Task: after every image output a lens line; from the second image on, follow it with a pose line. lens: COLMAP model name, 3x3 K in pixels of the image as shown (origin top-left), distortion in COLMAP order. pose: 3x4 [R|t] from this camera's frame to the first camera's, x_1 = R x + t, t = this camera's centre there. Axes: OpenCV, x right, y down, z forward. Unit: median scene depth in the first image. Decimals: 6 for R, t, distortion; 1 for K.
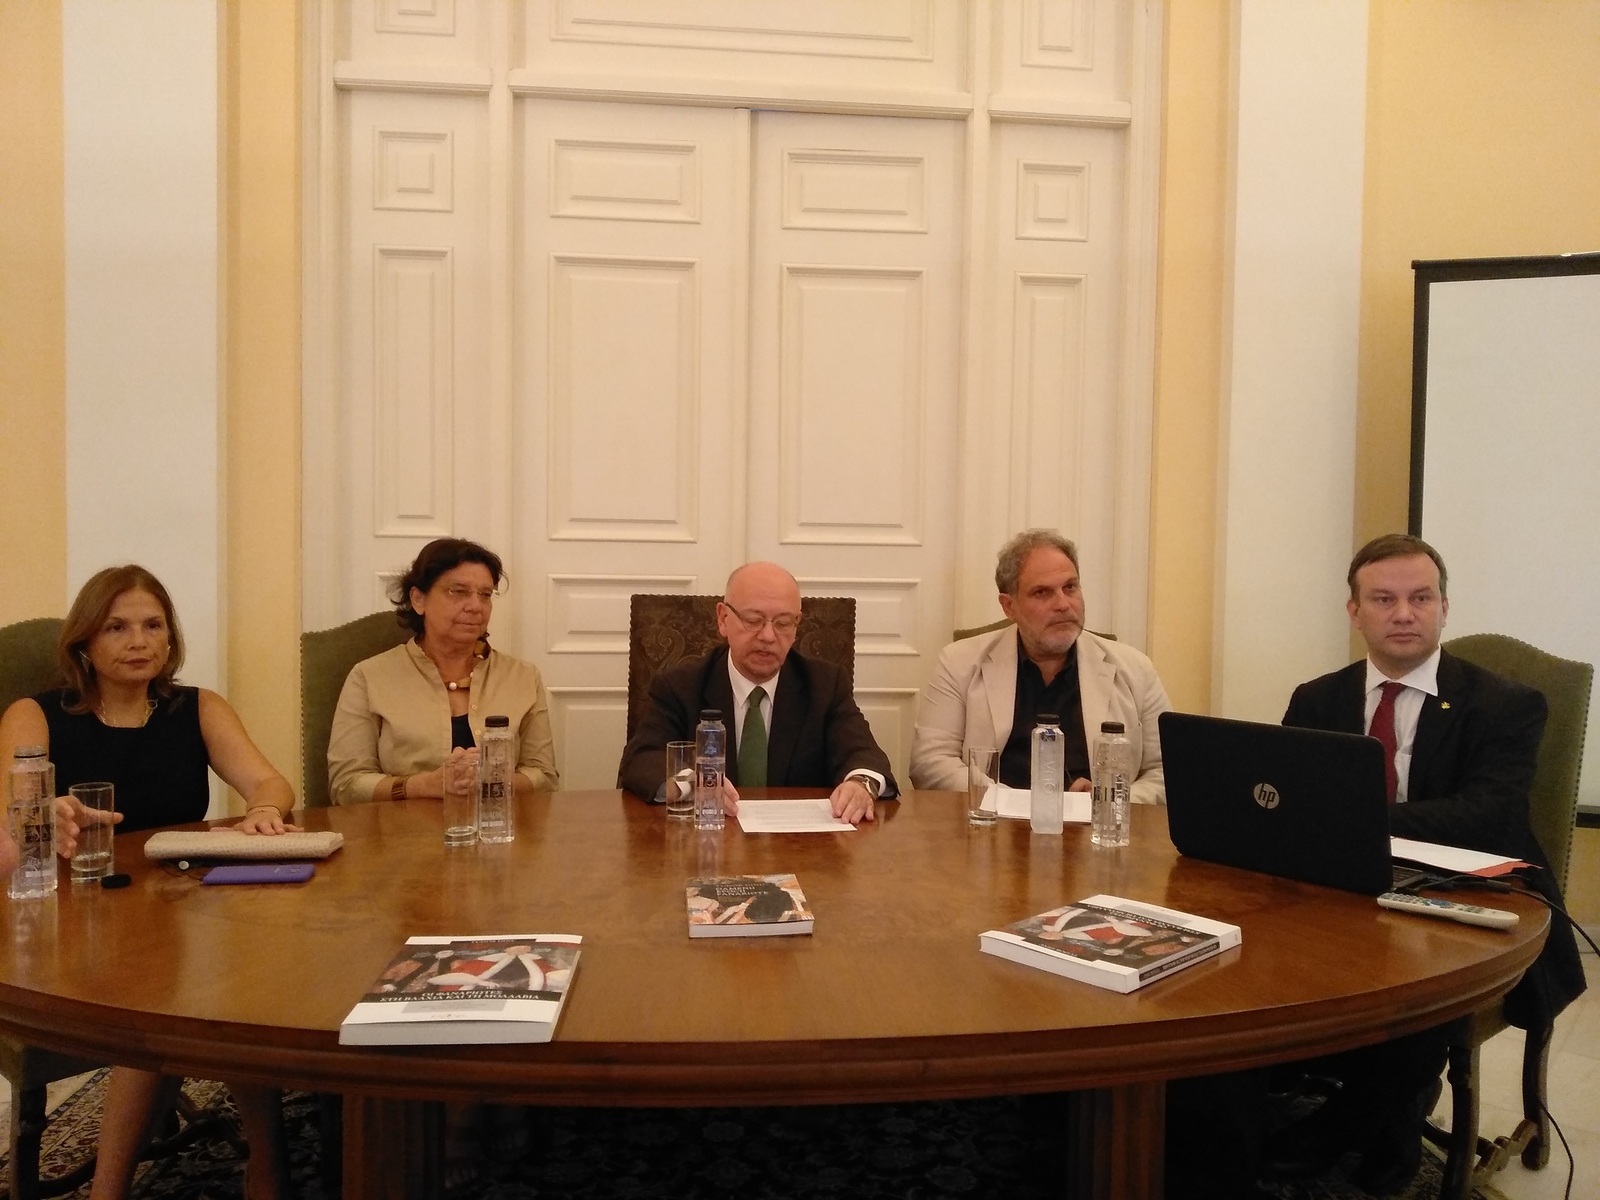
lens RADIAL K [[1237.4, 0, 799.9], [0, 1237.4, 601.8], [0, 0, 1]] dist [0.006999, -0.005936]
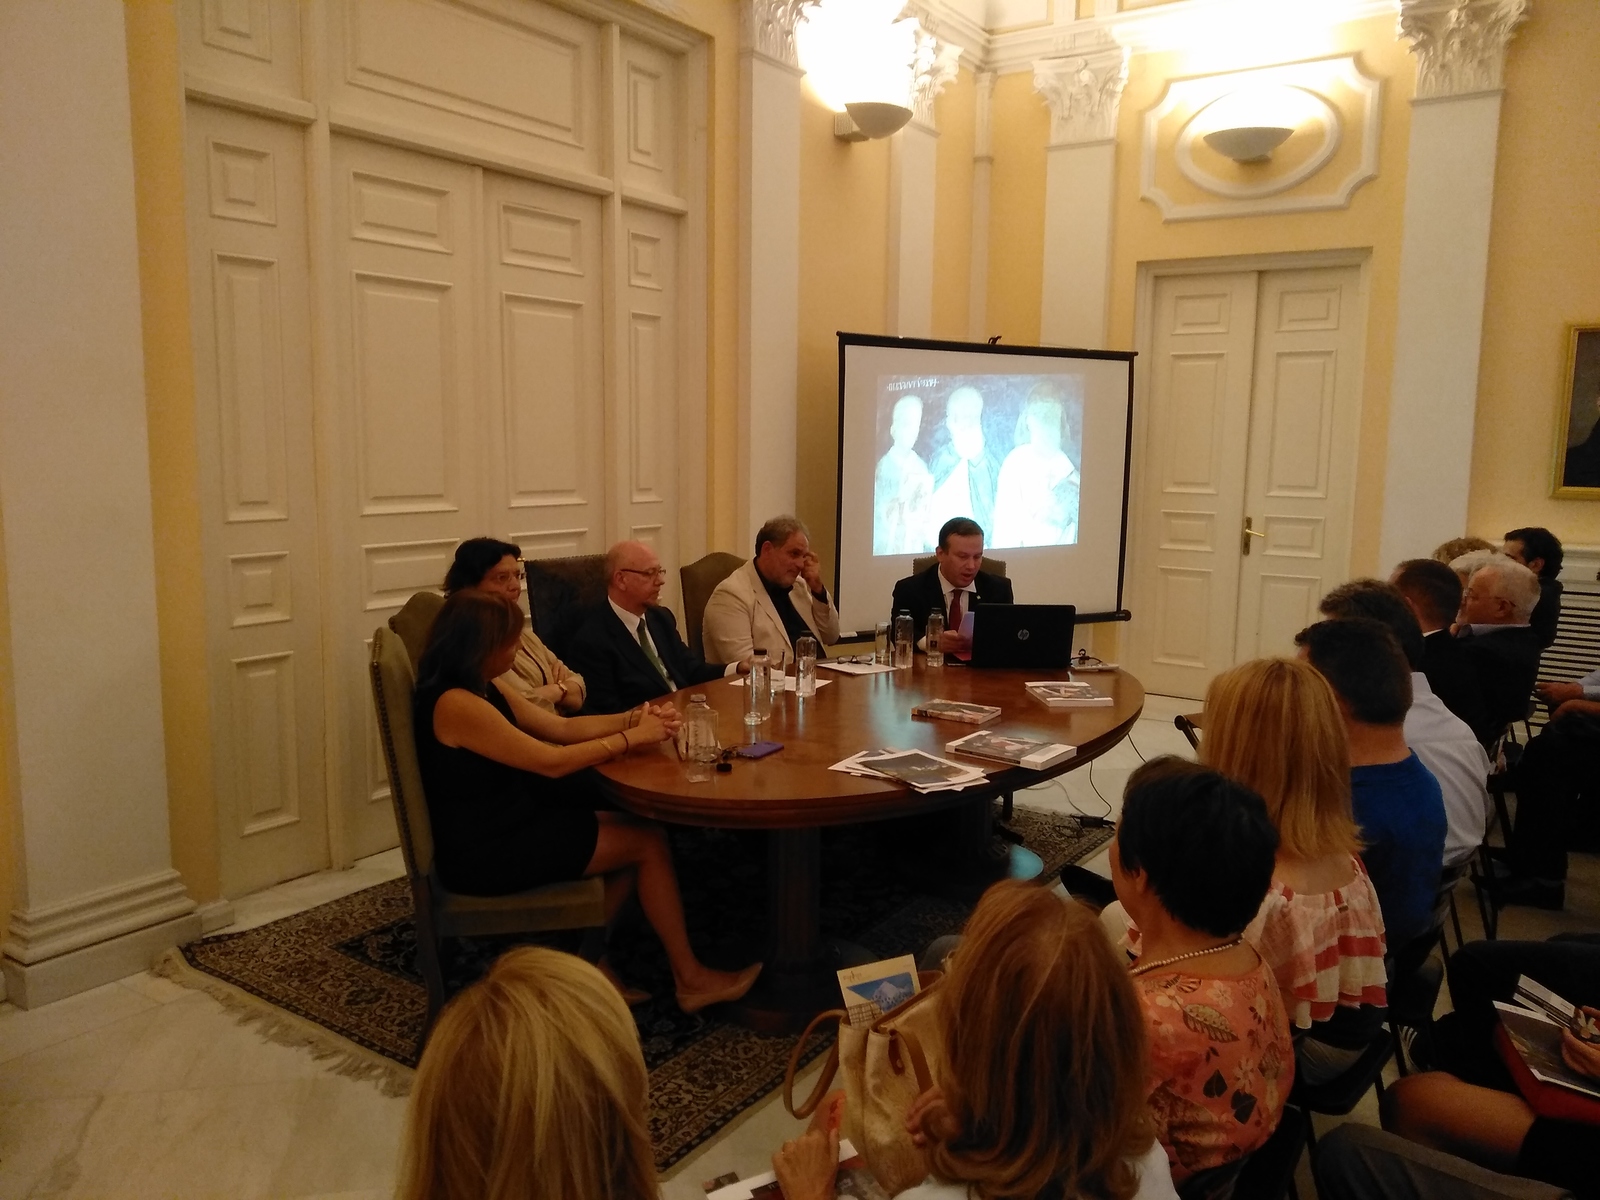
lens RADIAL K [[1237.4, 0, 802.1], [0, 1237.4, 603.3], [0, 0, 1]] dist [0.006999, -0.005936]
pose [[0.648707, -0.105760, 0.753653, -0.841381], [0.015341, 0.991913, 0.125990, -0.109926], [-0.760883, -0.070169, 0.645084, -0.103263]]
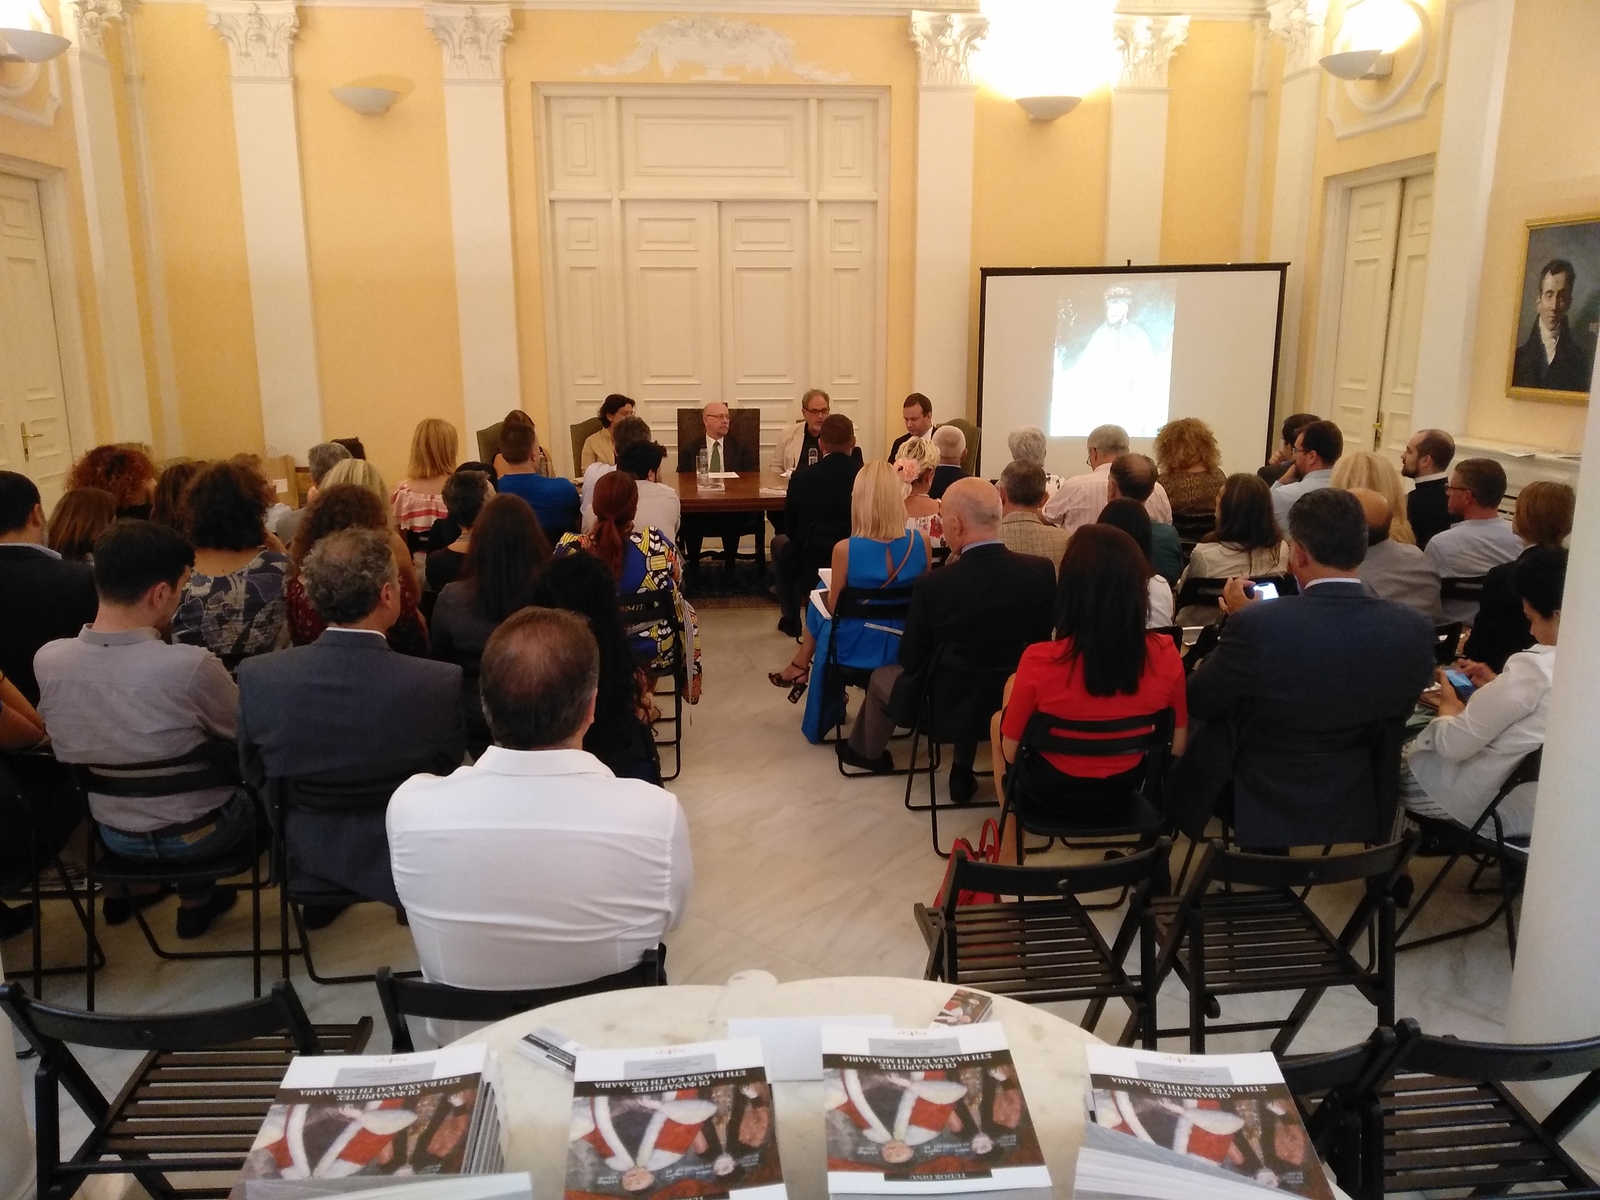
lens RADIAL K [[1237.4, 0, 796.7], [0, 1237.4, 595.7], [0, 0, 1]] dist [0.006999, -0.005936]
pose [[0.999666, -0.013792, -0.021848, 0.156697], [0.017645, 0.982128, 0.187386, -0.093453], [0.018873, -0.187709, 0.982043, -1.519134]]
